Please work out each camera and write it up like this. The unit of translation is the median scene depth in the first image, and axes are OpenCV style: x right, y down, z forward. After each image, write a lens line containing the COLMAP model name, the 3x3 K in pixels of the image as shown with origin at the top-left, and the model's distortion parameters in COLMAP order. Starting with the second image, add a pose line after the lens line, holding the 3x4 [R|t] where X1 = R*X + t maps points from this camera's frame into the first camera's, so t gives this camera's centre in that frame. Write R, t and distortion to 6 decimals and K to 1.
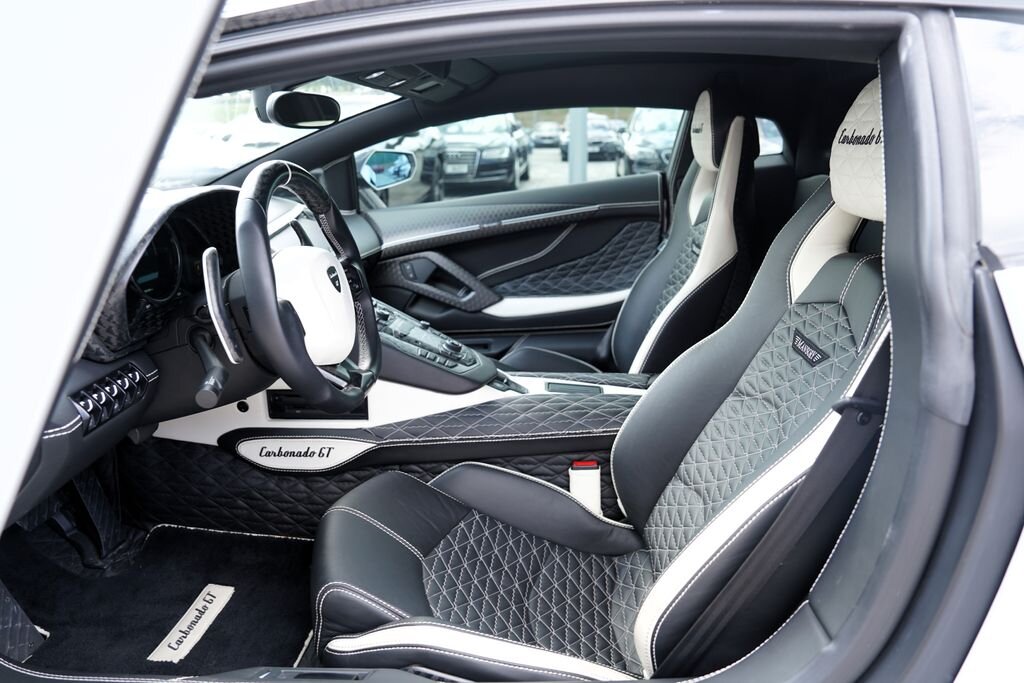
lens RADIAL K [[701.6, 0, 512.0], [0, 701.6, 341.5], [0, 0, 1]] dist [-0.116748, 0.083431]
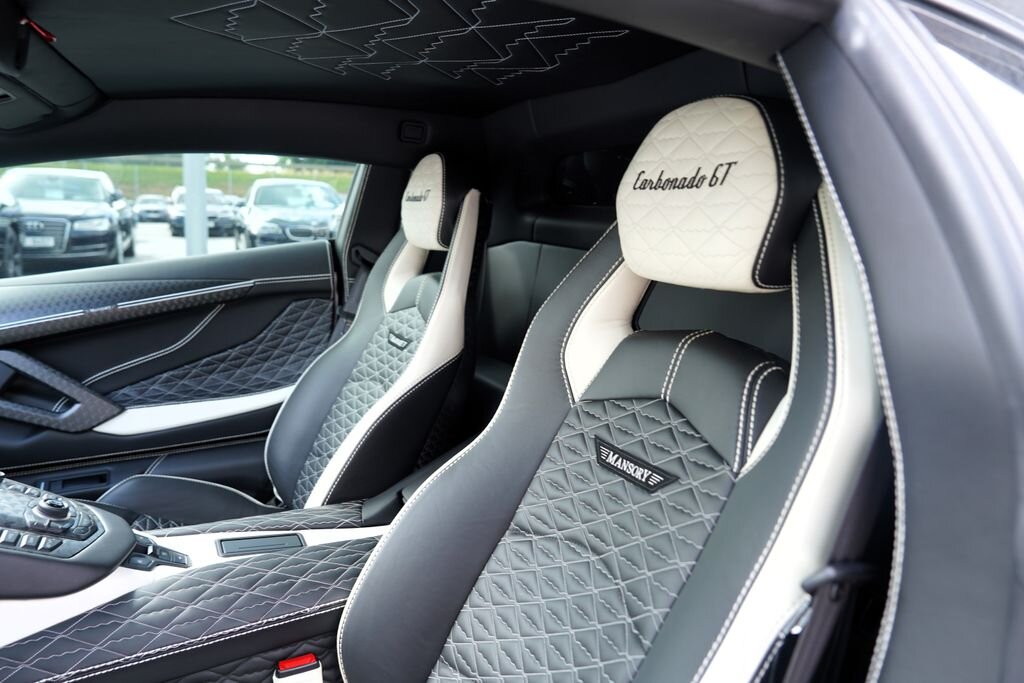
lens RADIAL K [[701.6, 0, 512.0], [0, 701.6, 341.5], [0, 0, 1]] dist [-0.116748, 0.083431]
pose [[0.862401, -0.047129, 0.504027, -0.019573], [0.101690, 0.991490, -0.081284, -0.033645], [-0.495907, 0.121354, 0.859854, 0.192494]]
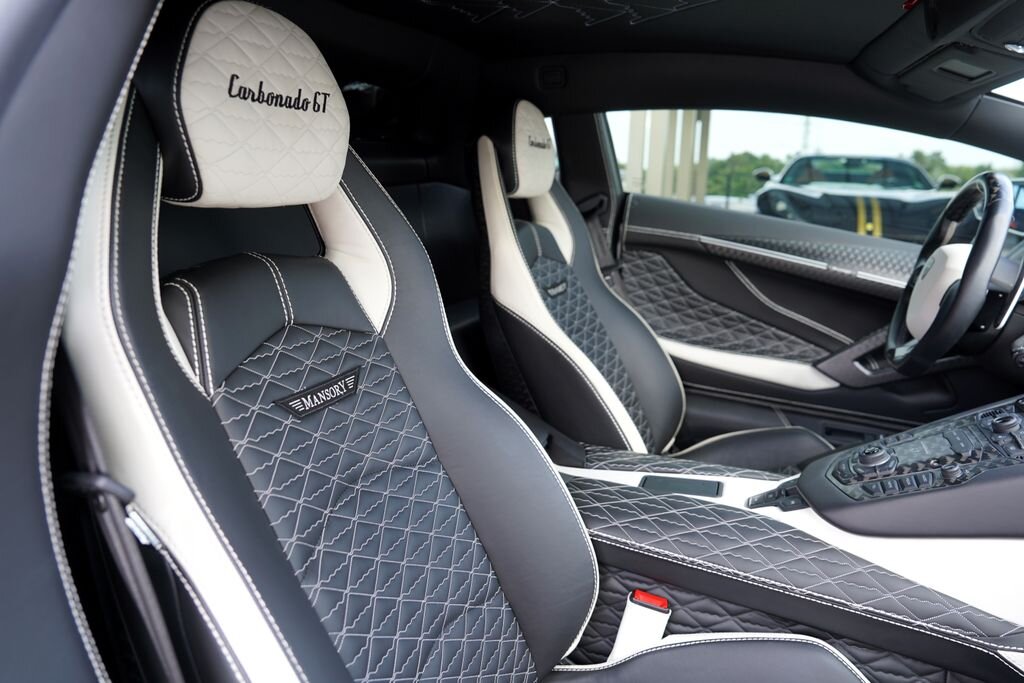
lens RADIAL K [[701.6, 0, 512.0], [0, 701.6, 341.5], [0, 0, 1]] dist [-0.116748, 0.083431]
pose [[-0.960179, -0.124344, 0.250188, 0.028207], [0.011122, 0.877777, 0.478941, -0.181048], [-0.279162, 0.462651, -0.841440, 0.717515]]
